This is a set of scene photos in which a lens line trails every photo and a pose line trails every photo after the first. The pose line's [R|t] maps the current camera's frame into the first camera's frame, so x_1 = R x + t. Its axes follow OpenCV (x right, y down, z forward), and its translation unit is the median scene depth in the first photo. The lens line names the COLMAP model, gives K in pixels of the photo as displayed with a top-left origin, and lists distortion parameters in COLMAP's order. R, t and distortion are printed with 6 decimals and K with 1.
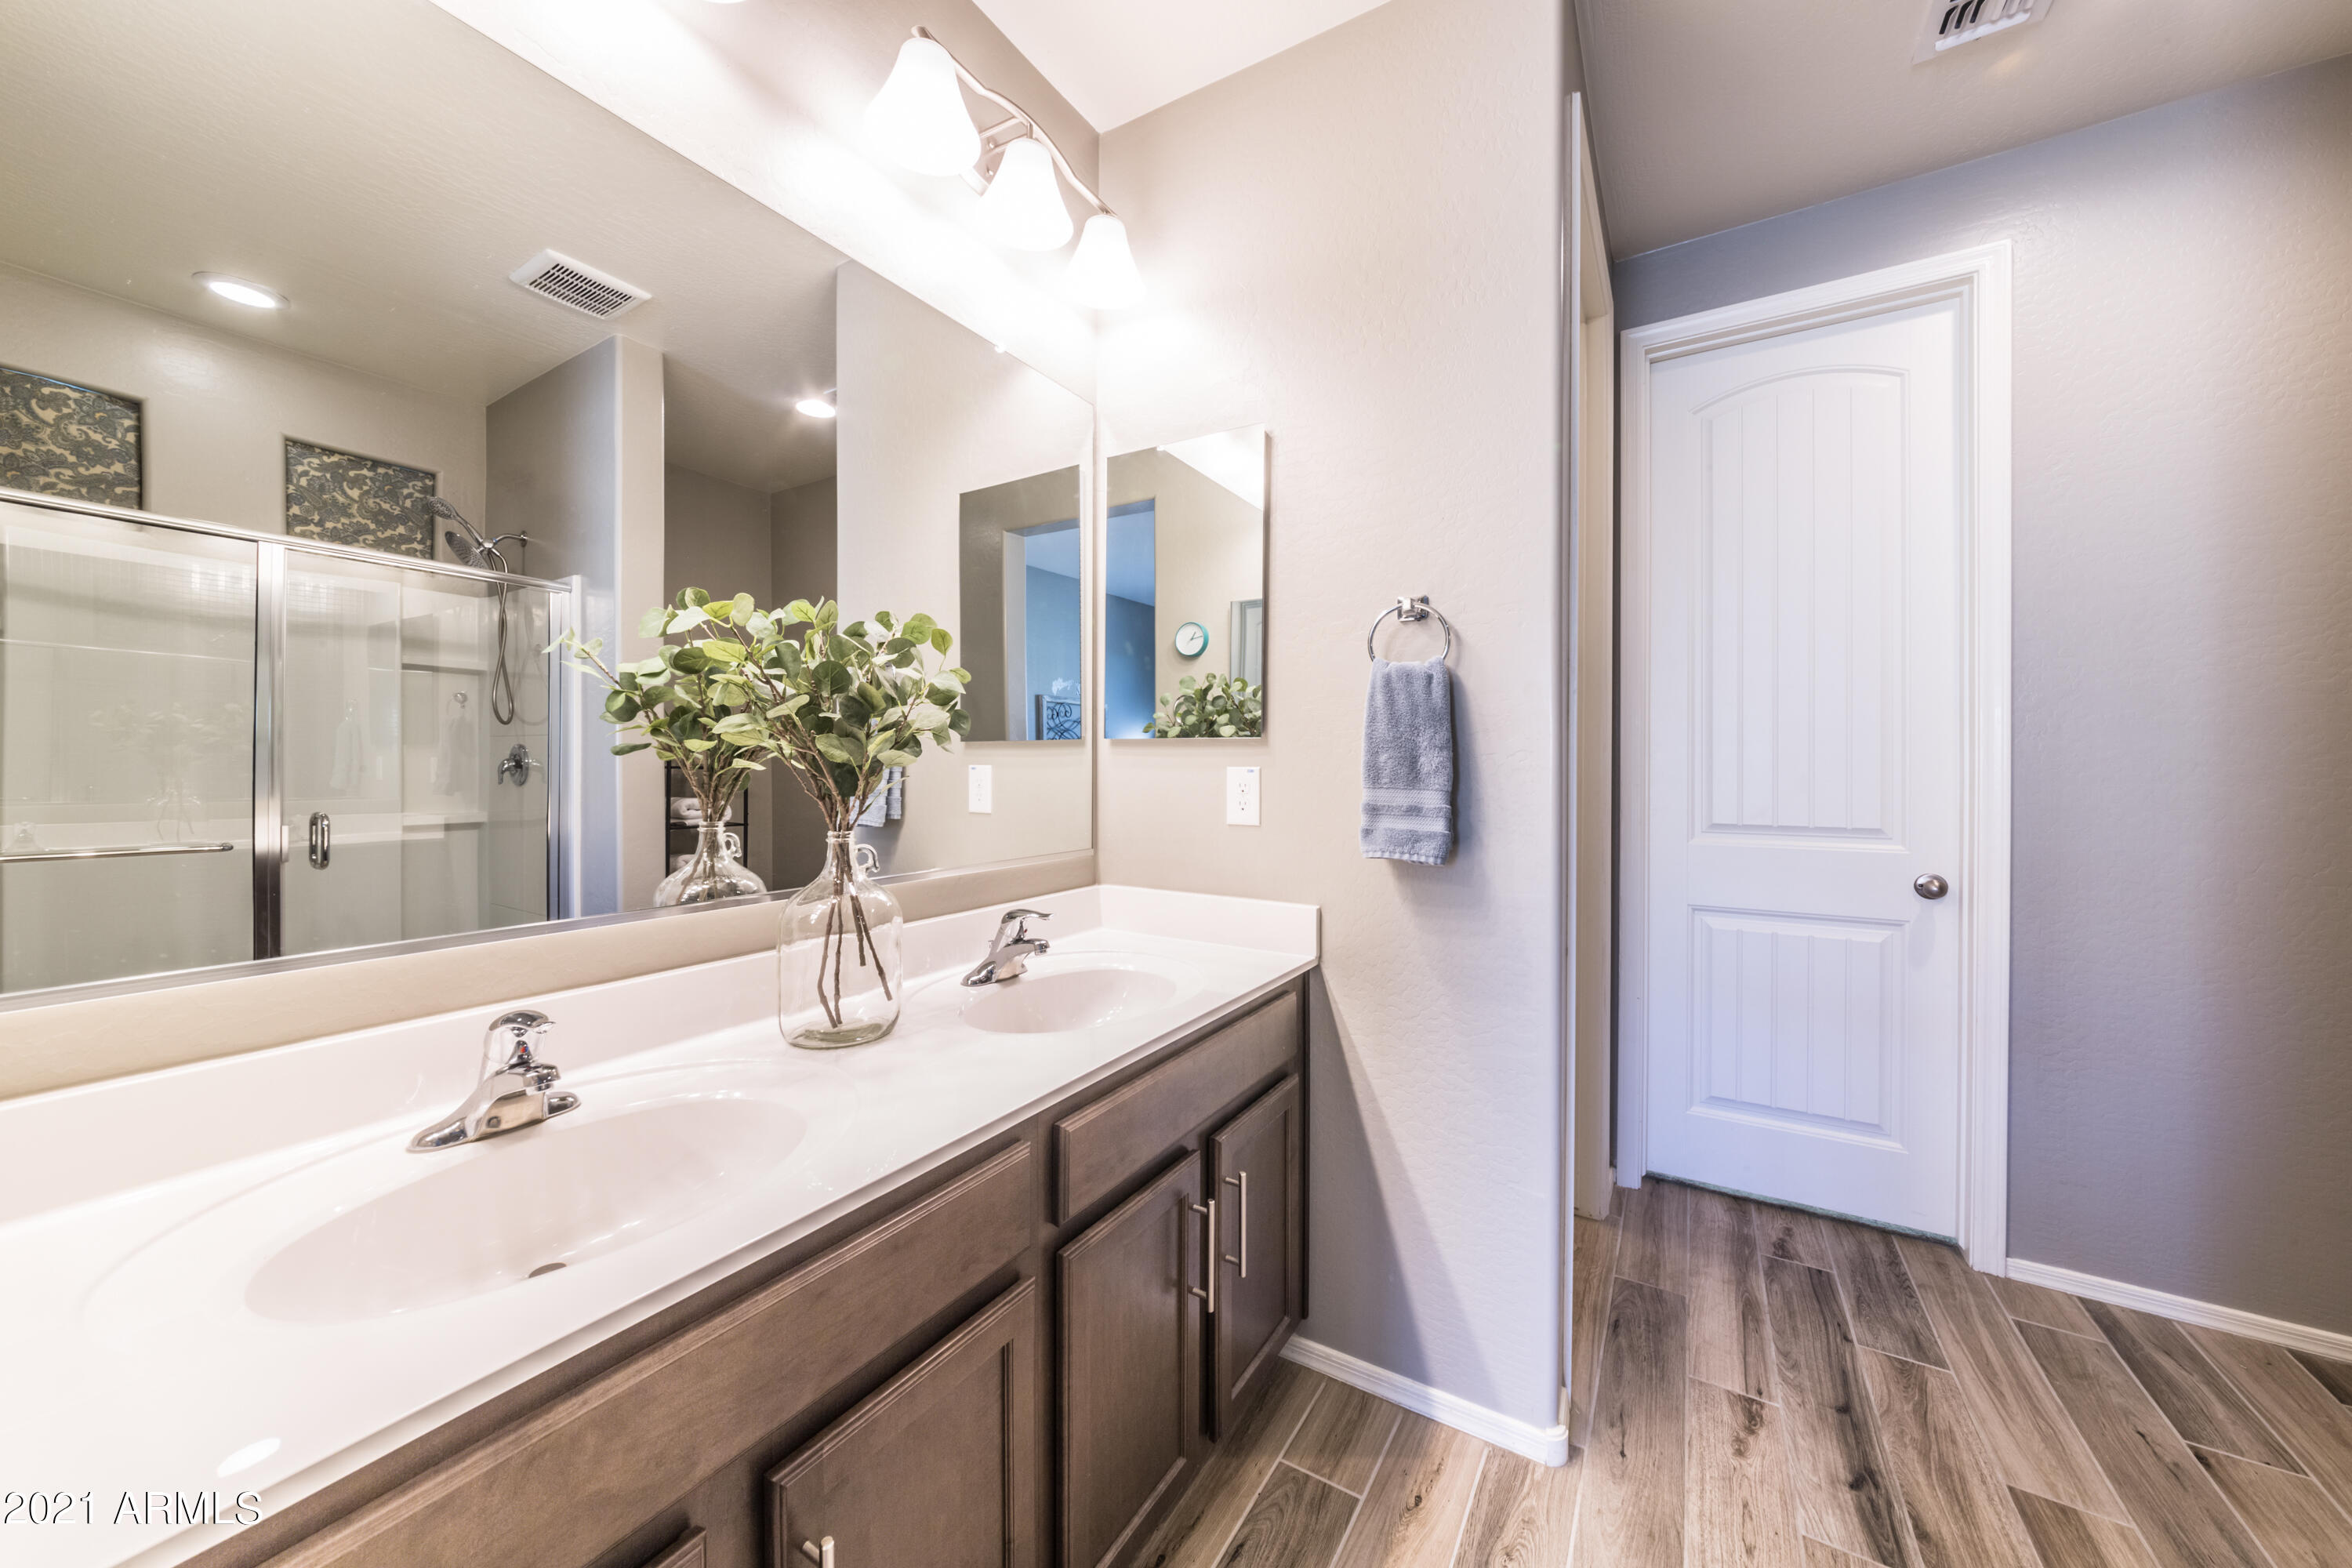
lens RADIAL K [[838.9, 0, 1161.1], [0, 838.9, 772.5], [0, 0, 1]] dist [-0.010584, 0.004351]
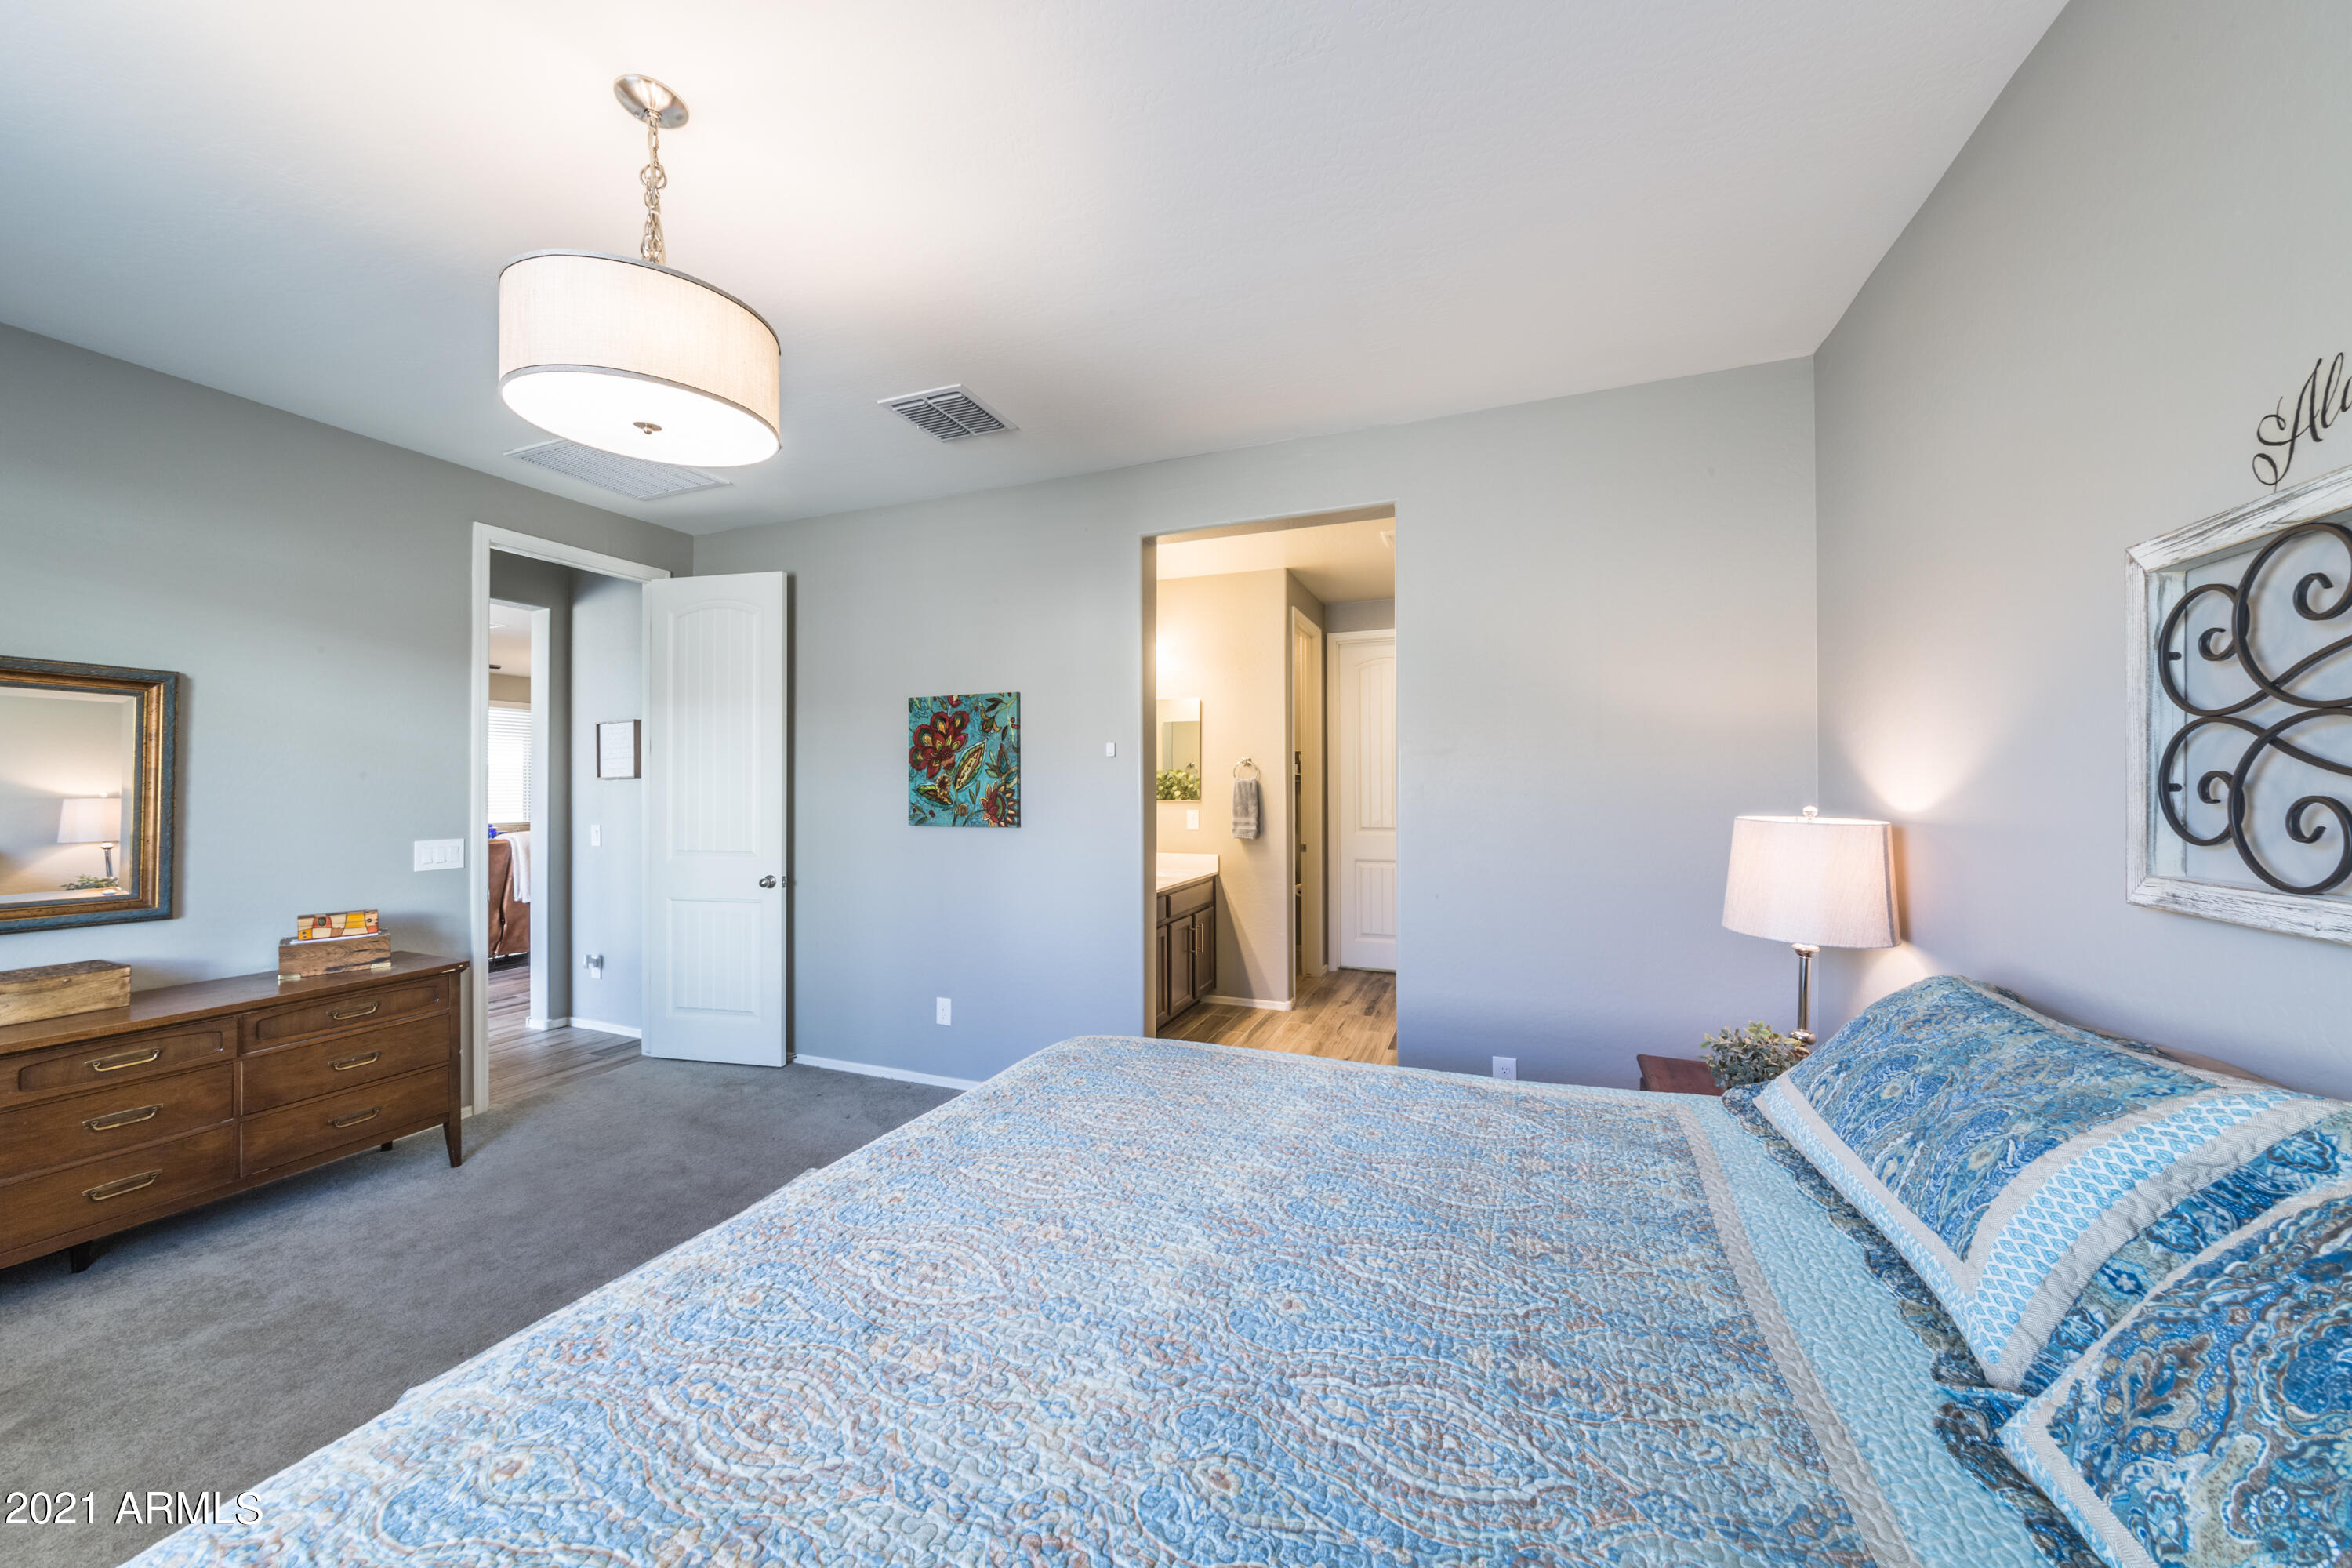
lens RADIAL K [[838.9, 0, 1165.3], [0, 838.9, 787.1], [0, 0, 1]] dist [-0.010584, 0.004351]
pose [[0.984251, -0.006793, 0.176646, -0.588749], [0.007078, 0.999974, -0.000982, -0.095066], [-0.176635, 0.002217, 0.984274, -2.160510]]
